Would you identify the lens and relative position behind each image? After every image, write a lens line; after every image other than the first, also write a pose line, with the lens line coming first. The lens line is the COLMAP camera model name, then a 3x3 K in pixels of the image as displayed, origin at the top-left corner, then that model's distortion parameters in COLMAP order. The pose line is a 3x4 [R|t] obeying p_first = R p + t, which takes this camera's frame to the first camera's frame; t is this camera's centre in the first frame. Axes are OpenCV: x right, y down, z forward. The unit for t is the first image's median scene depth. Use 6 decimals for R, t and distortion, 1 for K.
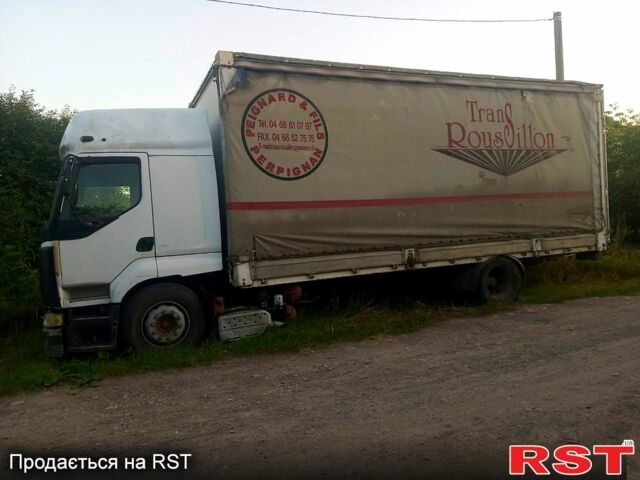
lens RADIAL K [[491.2, 0, 320.0], [0, 491.2, 240.0], [0, 0, 1]] dist [0.058659, -0.087390]
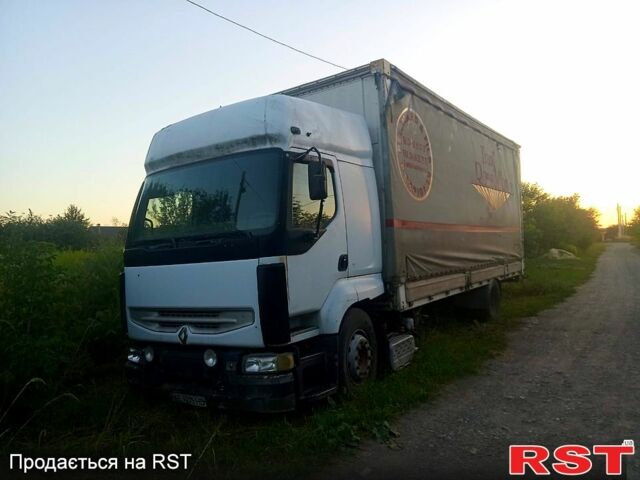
lens RADIAL K [[491.2, 0, 320.0], [0, 491.2, 240.0], [0, 0, 1]] dist [0.058659, -0.087390]
pose [[0.844695, 0.032475, 0.534262, -0.629840], [0.006583, 0.997452, -0.071038, 0.022041], [-0.535208, 0.063522, 0.842329, 0.232444]]
